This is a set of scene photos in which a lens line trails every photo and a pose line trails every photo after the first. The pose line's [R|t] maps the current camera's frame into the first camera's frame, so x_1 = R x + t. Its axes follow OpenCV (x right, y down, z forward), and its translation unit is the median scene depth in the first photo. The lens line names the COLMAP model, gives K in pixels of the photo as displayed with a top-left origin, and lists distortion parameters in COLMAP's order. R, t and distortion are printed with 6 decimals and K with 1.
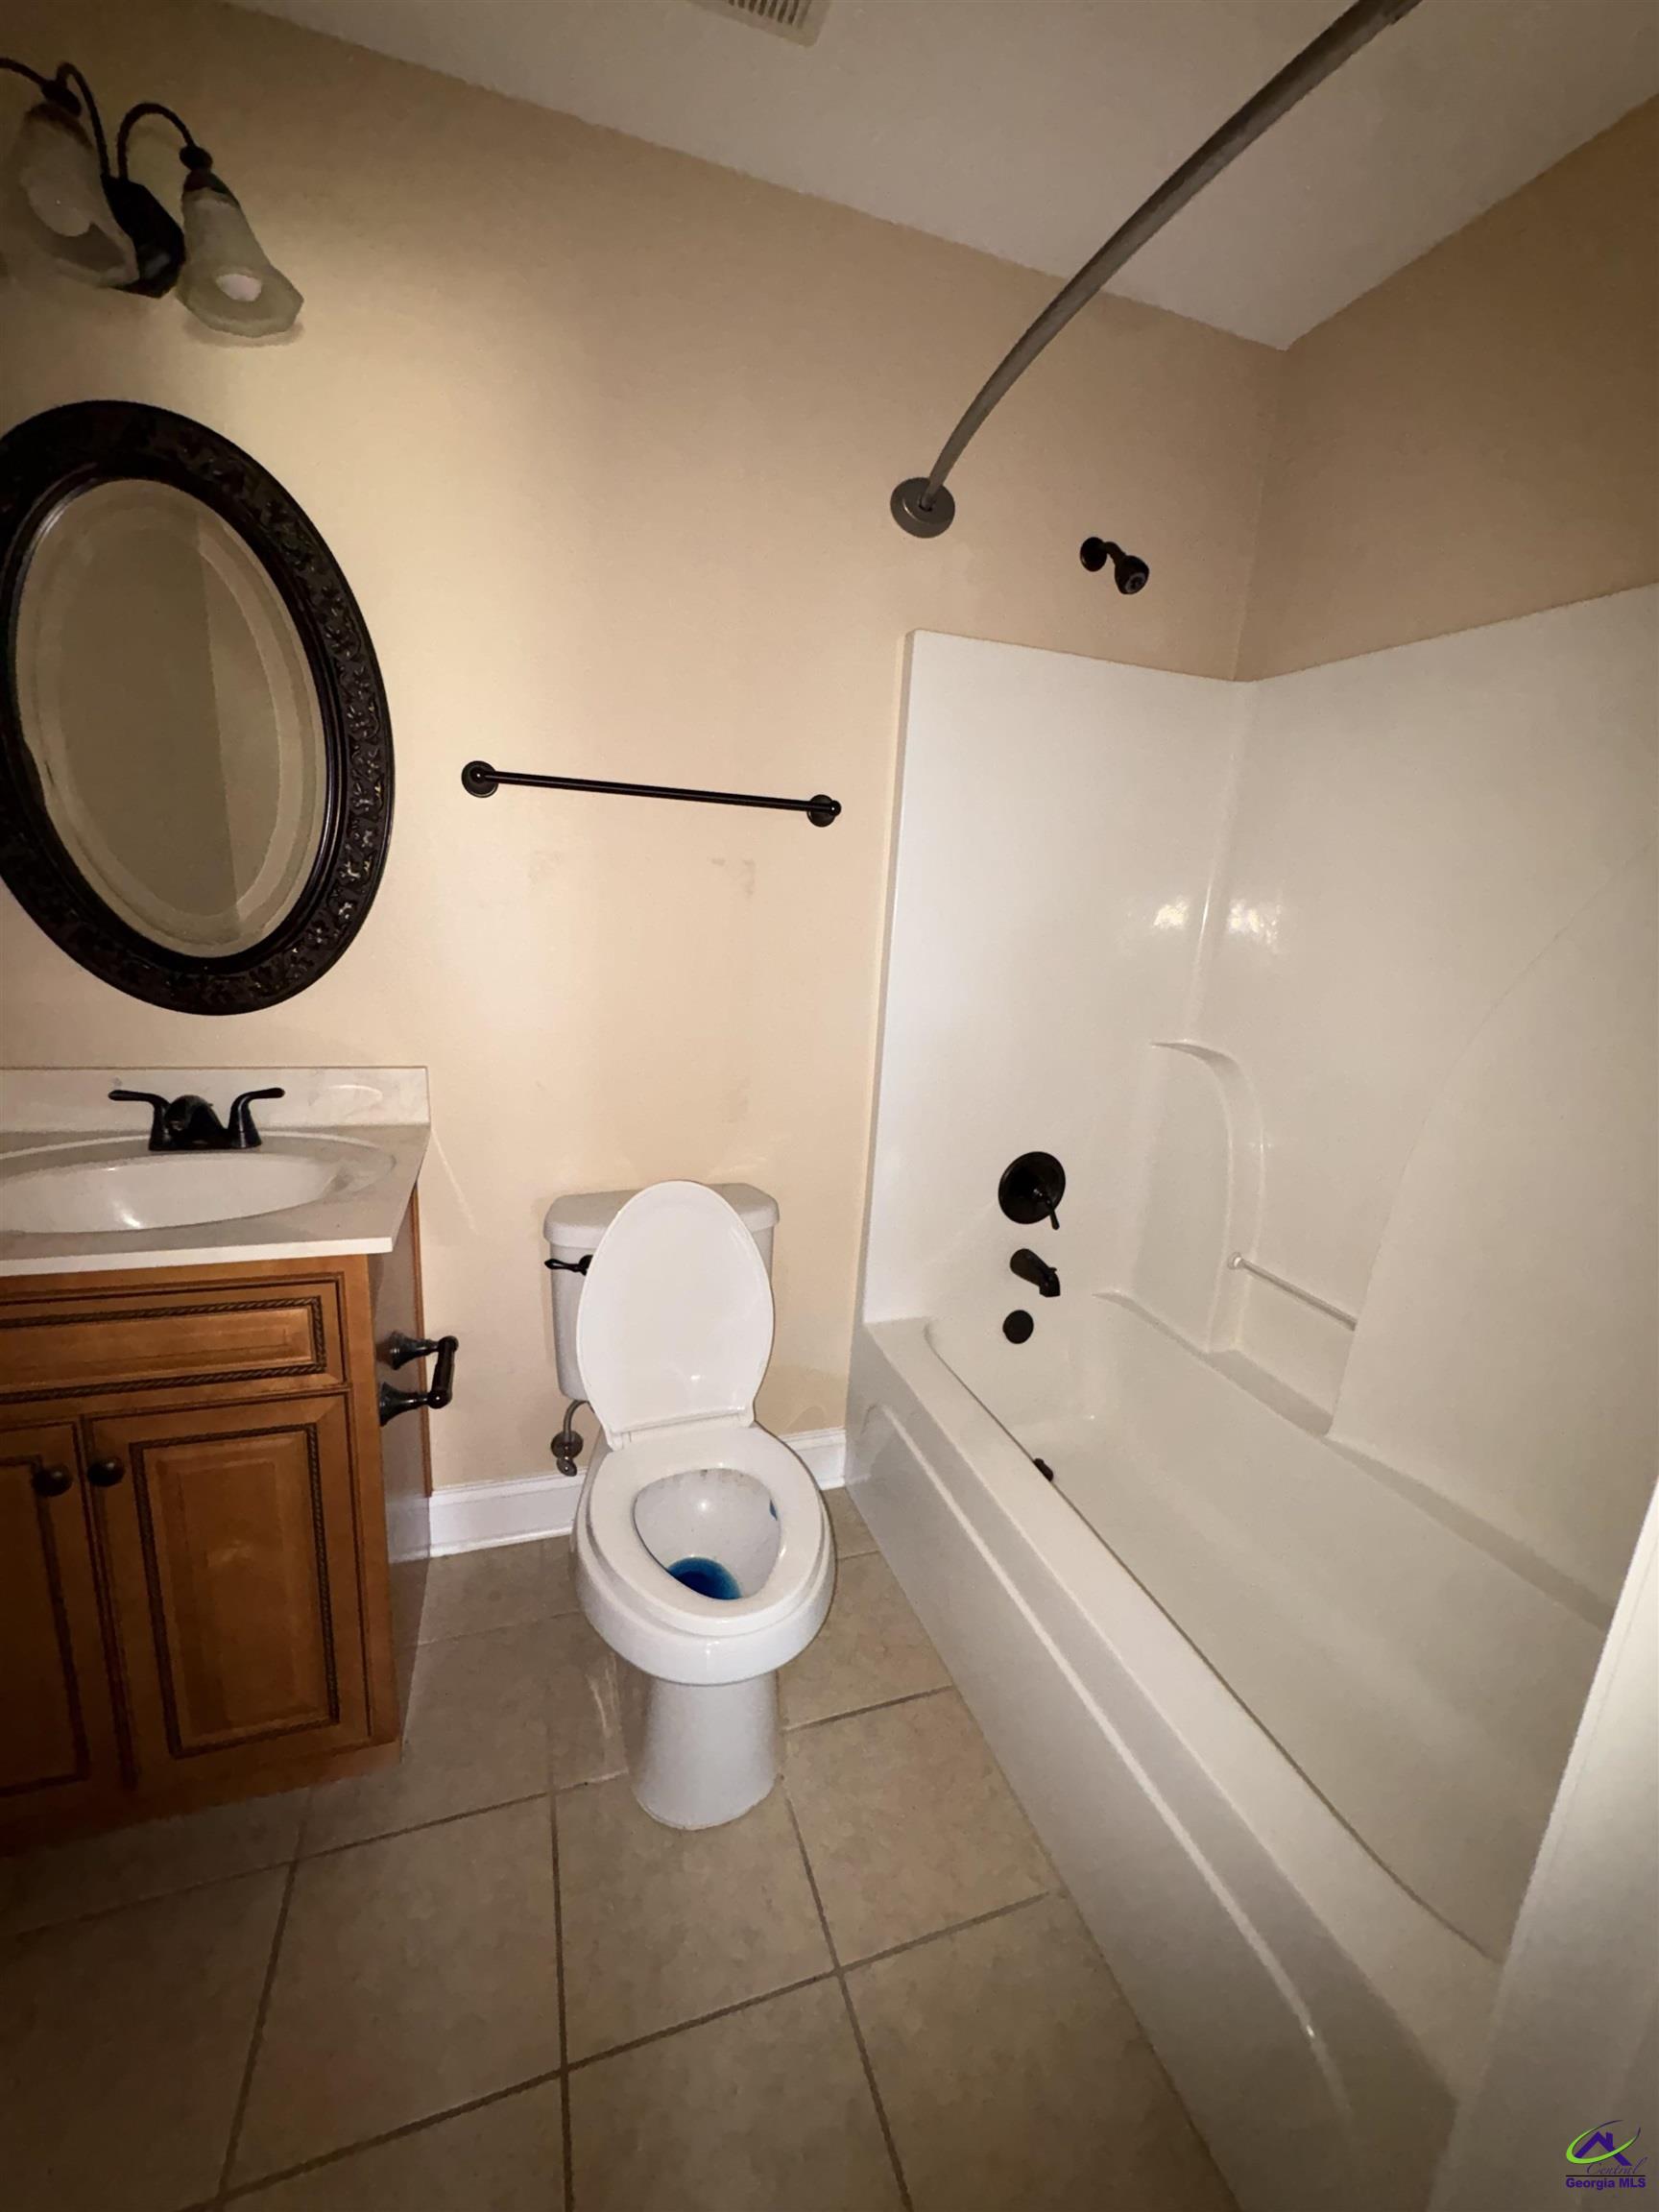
lens RADIAL K [[886.5, 0, 827.6], [0, 886.5, 1106.1], [0, 0, 1]] dist [0.006239, -0.000735]
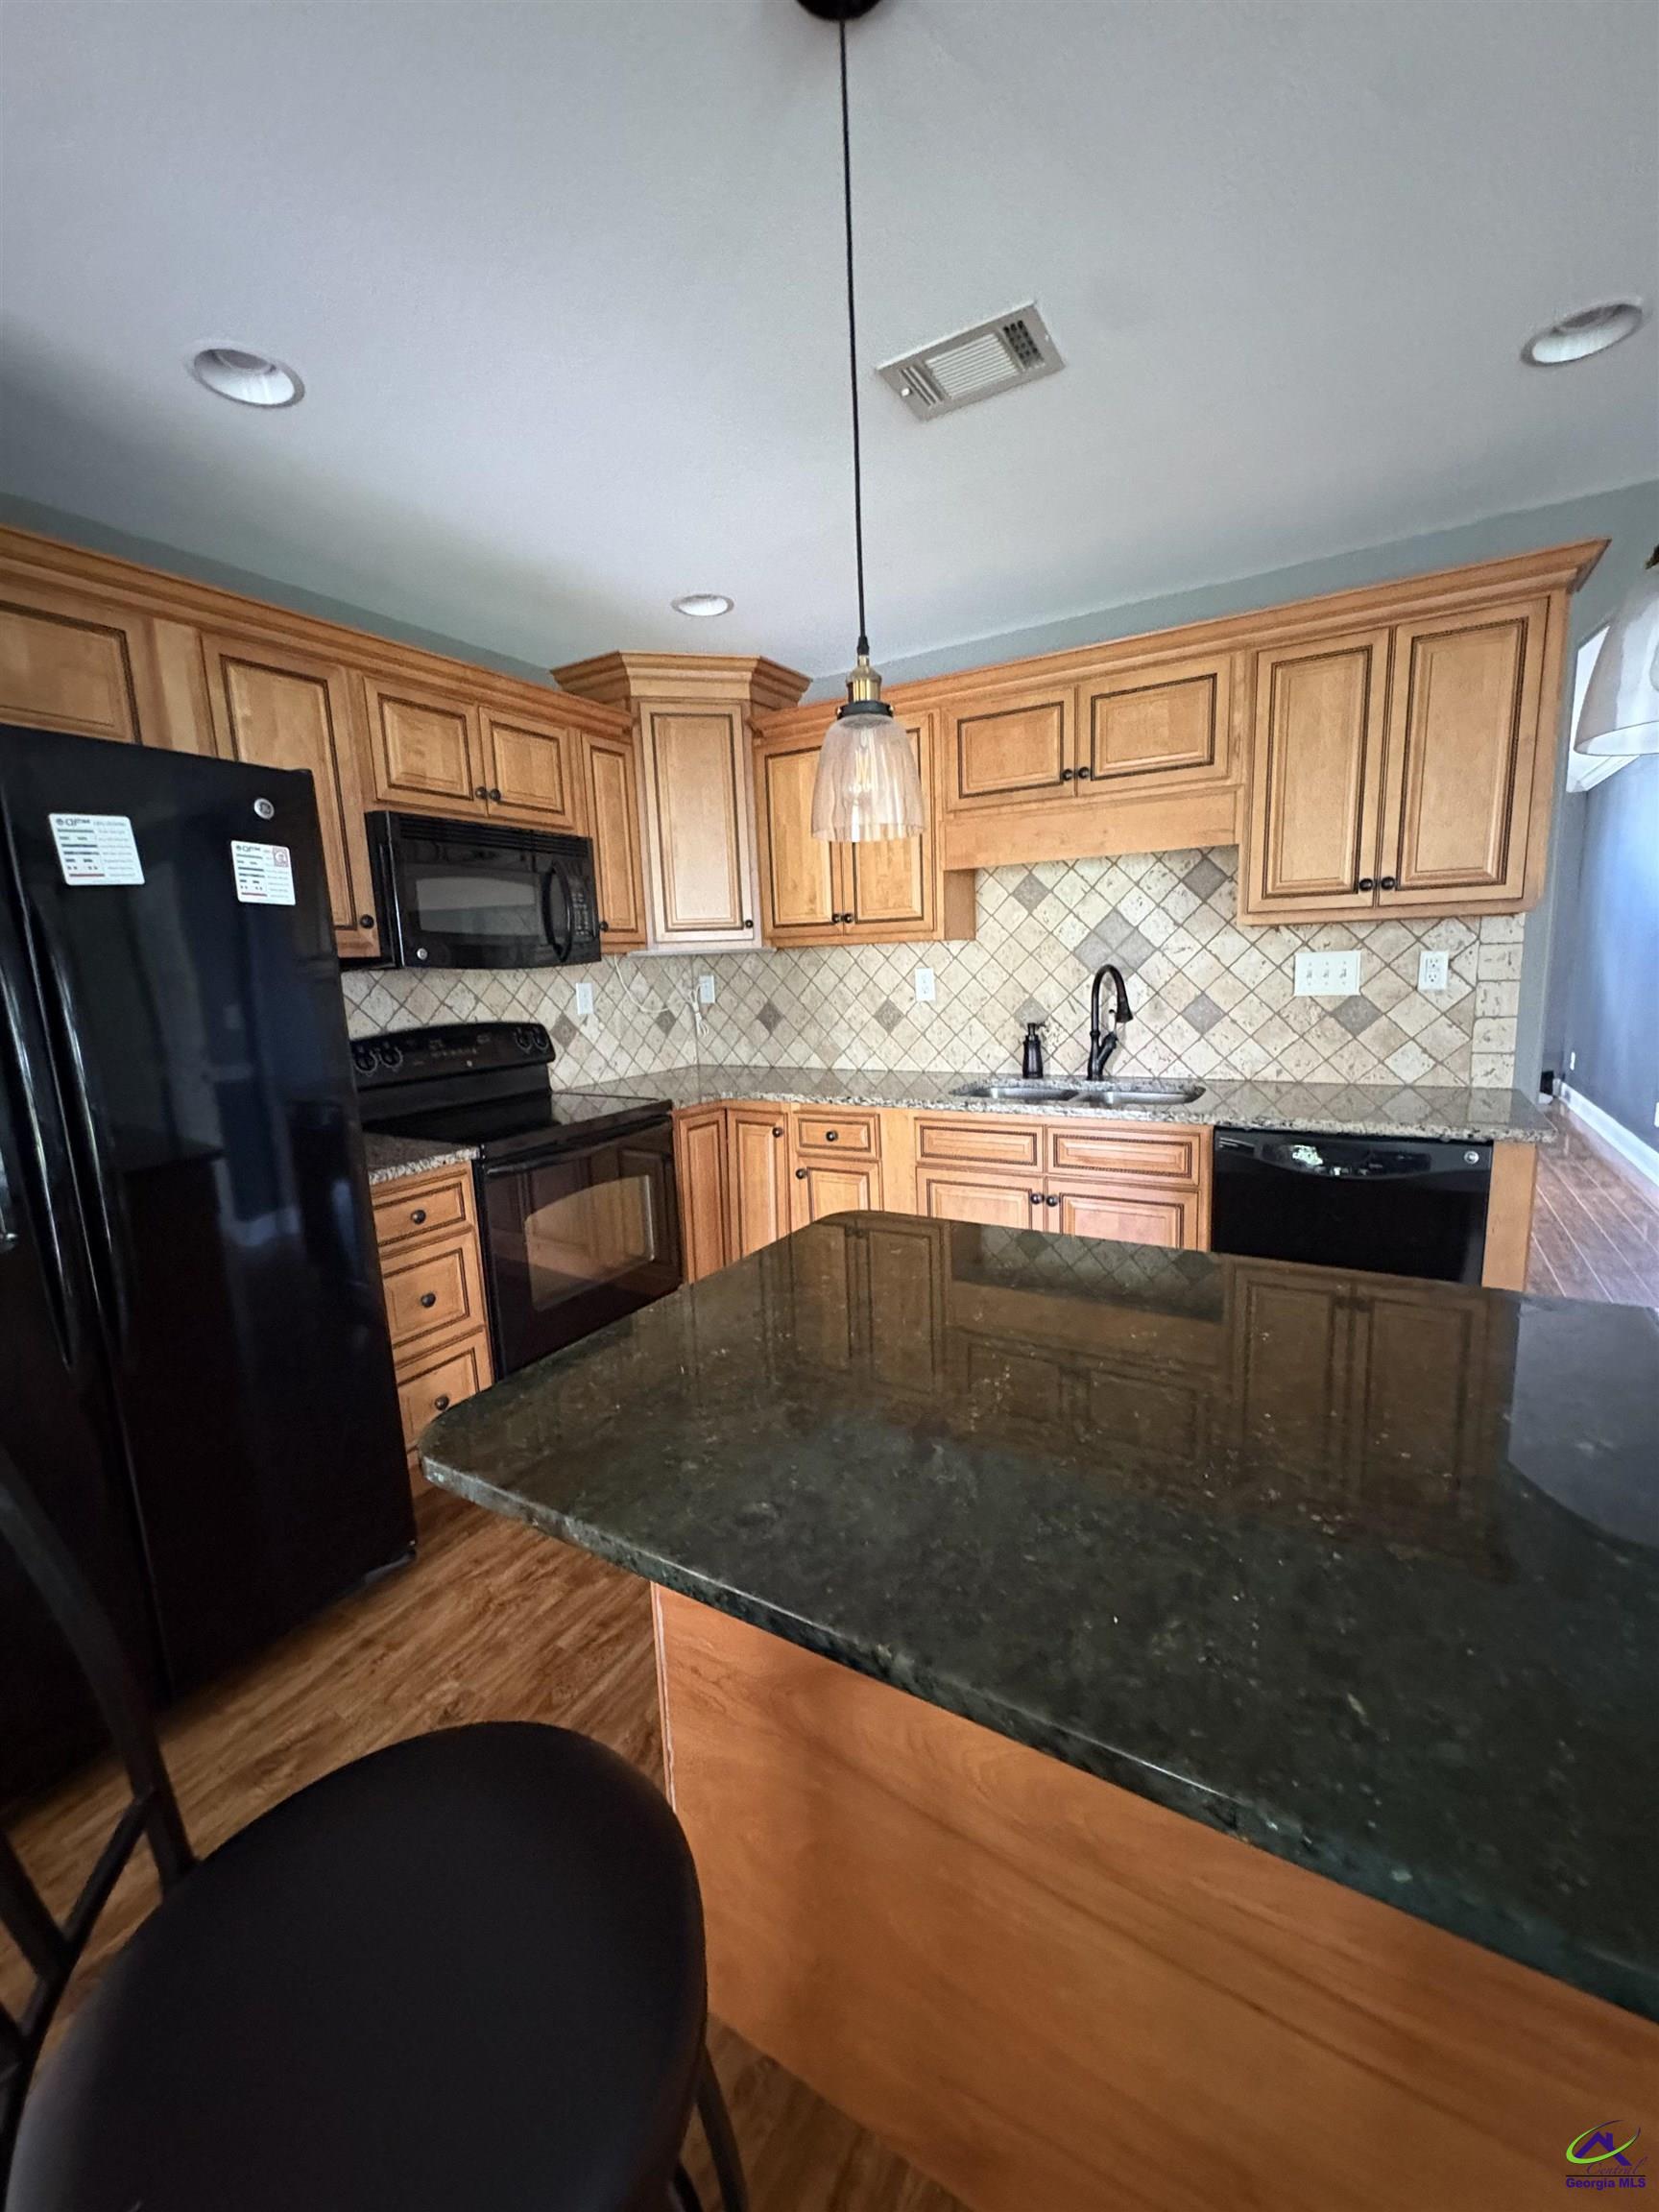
lens RADIAL K [[886.5, 0, 830.0], [0, 886.5, 1106.2], [0, 0, 1]] dist [0.006239, -0.000735]
pose [[0.638851, 0.043261, -0.768113, 0.696943], [-0.104794, 0.994005, -0.031175, 0.289532], [0.762160, 0.100410, 0.639555, -1.095632]]
